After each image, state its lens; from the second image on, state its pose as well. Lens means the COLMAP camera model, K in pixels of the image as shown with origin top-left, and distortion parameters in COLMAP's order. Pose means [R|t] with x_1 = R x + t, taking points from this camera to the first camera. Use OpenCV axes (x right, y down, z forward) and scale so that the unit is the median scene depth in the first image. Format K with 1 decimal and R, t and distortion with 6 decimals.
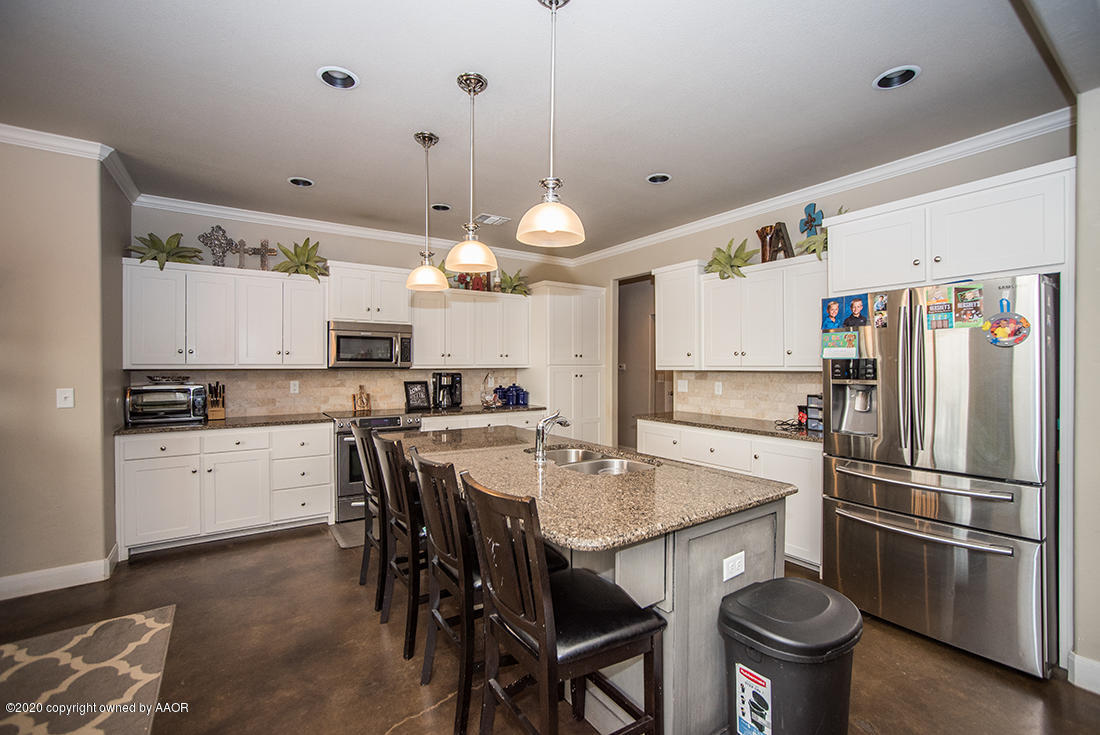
lens RADIAL K [[477.2, 0, 549.8], [0, 477.2, 366.4], [0, 0, 1]] dist [-0.038273, 0.010496]
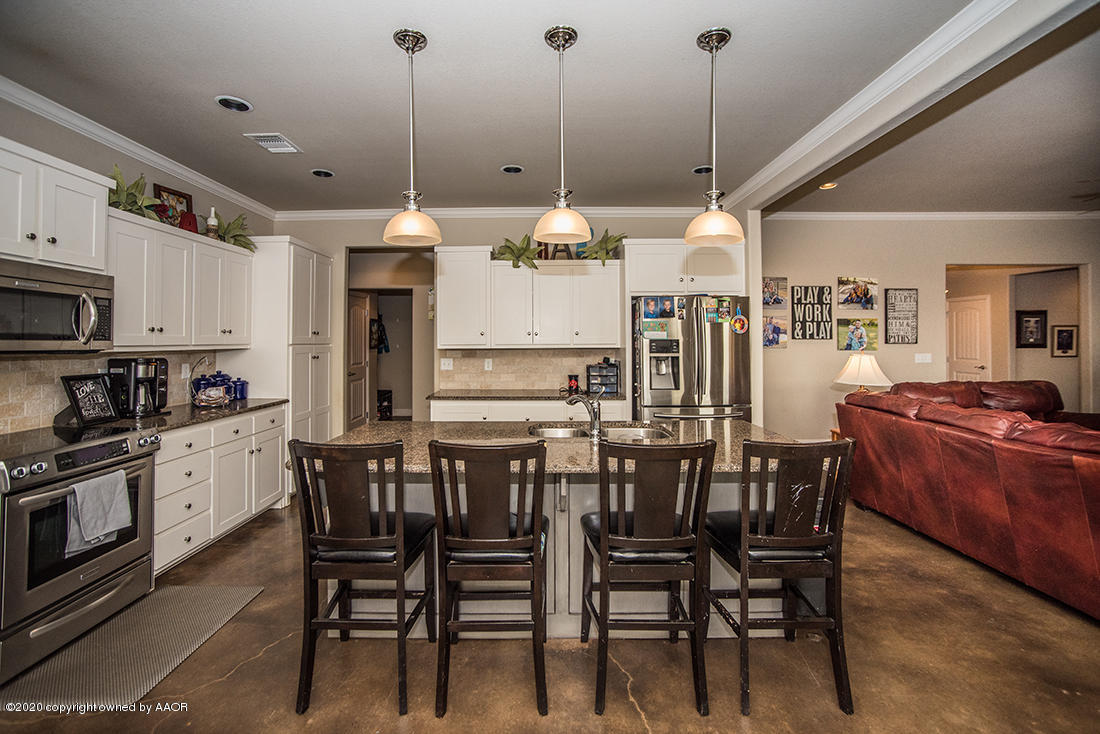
lens RADIAL K [[475.5, 0, 559.3], [0, 475.5, 332.7], [0, 0, 1]] dist [-0.026001, 0.006786]
pose [[0.556368, 0.014161, 0.830815, -0.474459], [0.004275, 0.999793, -0.019904, -0.005180], [-0.830925, 0.014626, 0.556192, 0.257743]]
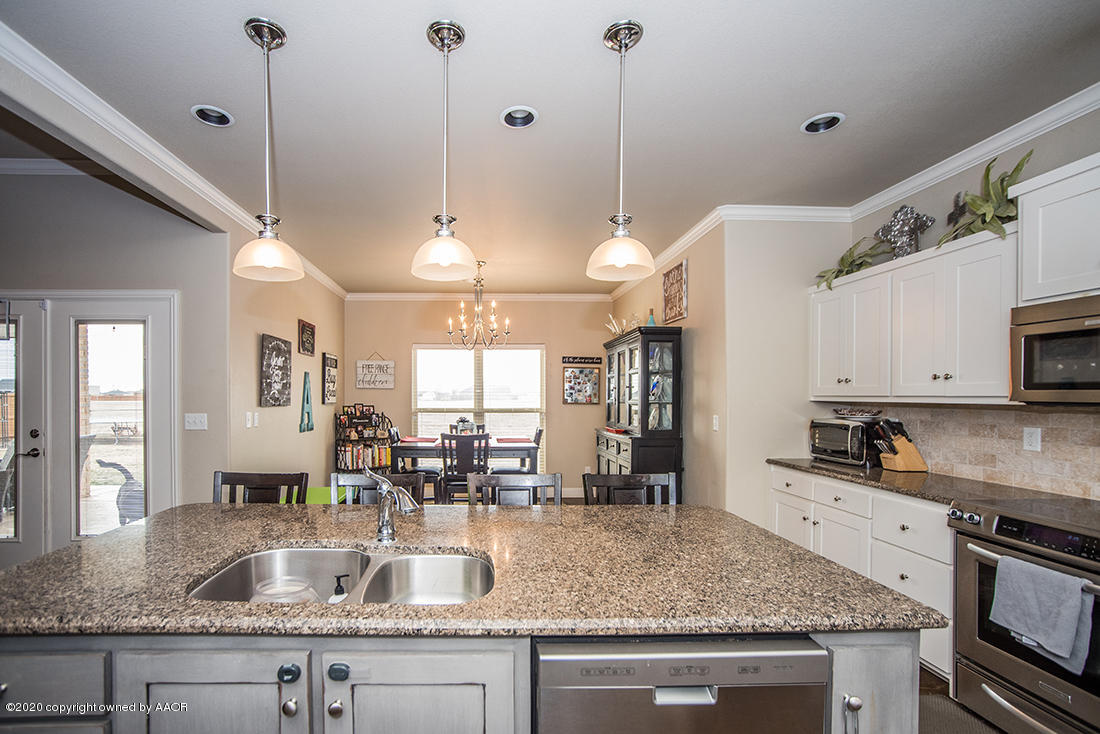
lens RADIAL K [[475.5, 0, 491.7], [0, 475.5, 399.4], [0, 0, 1]] dist [-0.026001, 0.006786]
pose [[-0.552272, 0.007997, -0.833625, 0.226442], [-0.003007, 0.999928, 0.011584, -0.005028], [0.833658, 0.008904, -0.552209, 0.780773]]
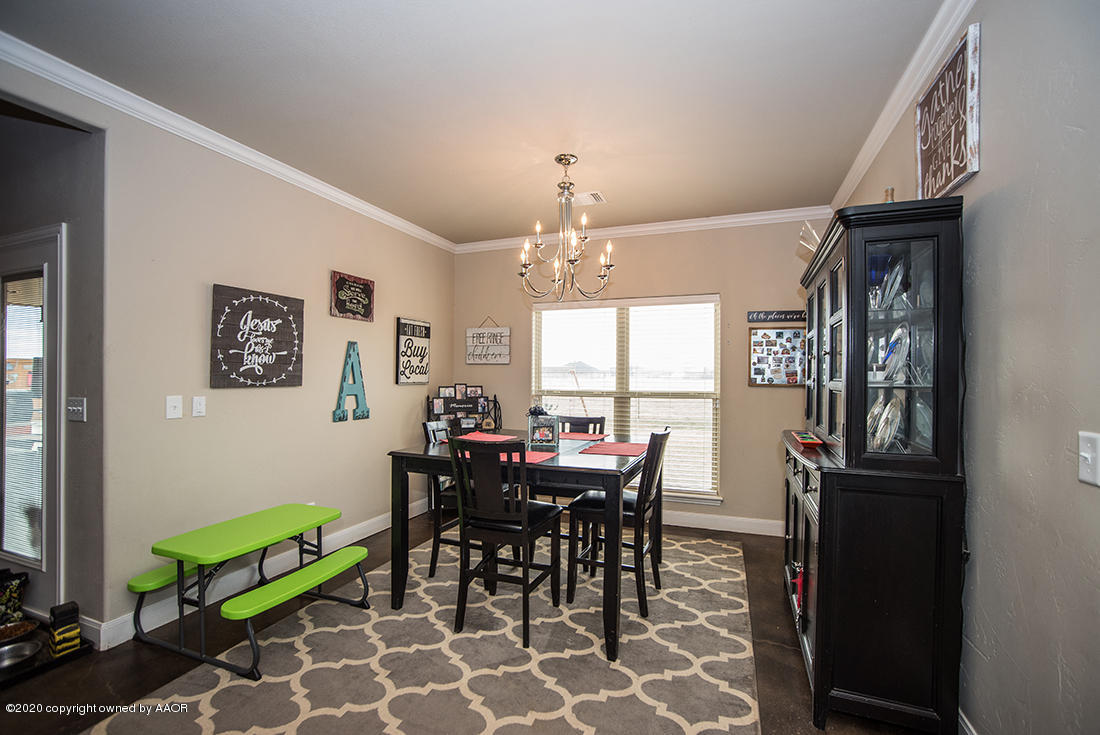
lens RADIAL K [[477.2, 0, 562.1], [0, 477.2, 374.8], [0, 0, 1]] dist [-0.038273, 0.010496]
pose [[-0.818518, 0.001622, -0.574479, -0.301387], [-0.002710, 0.999974, 0.006685, -0.002626], [0.574475, 0.007029, -0.818492, 0.697426]]
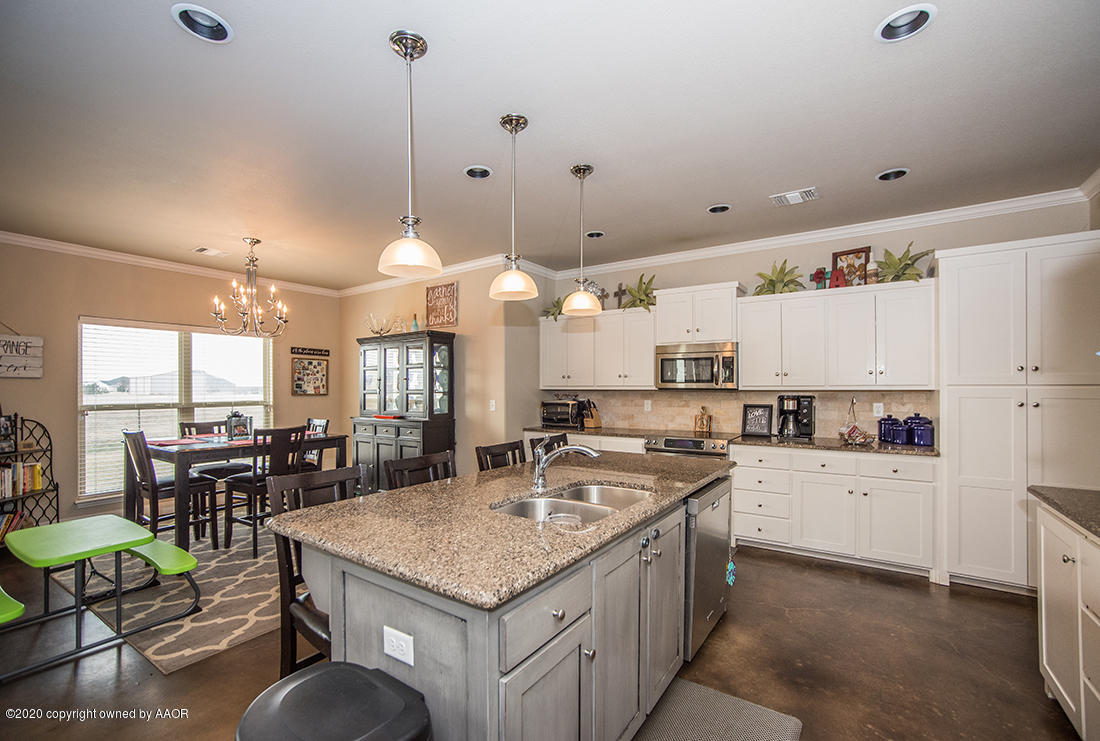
lens RADIAL K [[477.2, 0, 529.1], [0, 477.2, 377.1], [0, 0, 1]] dist [-0.038273, 0.010496]
pose [[0.330801, -0.021109, -0.943465, 0.444381], [0.000152, 0.999751, -0.022315, 0.000870], [0.943701, 0.007238, 0.330721, 0.351134]]
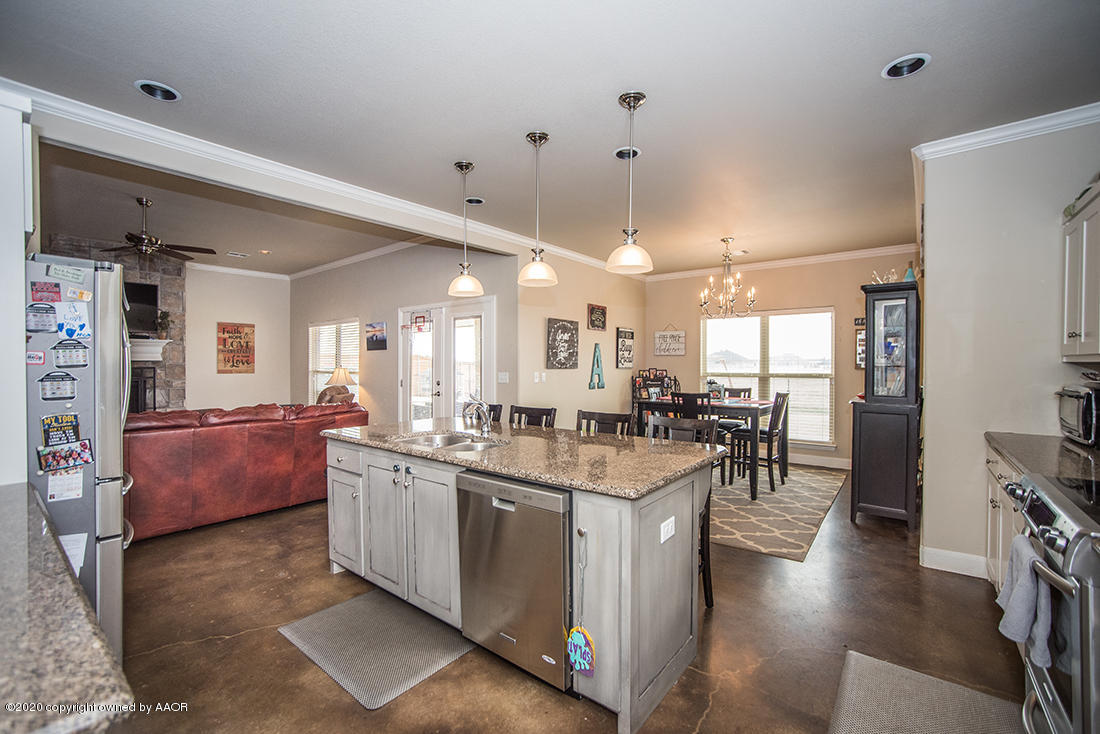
lens RADIAL K [[475.5, 0, 569.2], [0, 475.5, 368.2], [0, 0, 1]] dist [-0.026001, 0.006786]
pose [[-0.947694, 0.006825, -0.319106, 0.080853], [0.002803, 0.999911, 0.013060, 0.002061], [0.319167, 0.011482, -0.947629, 1.171317]]
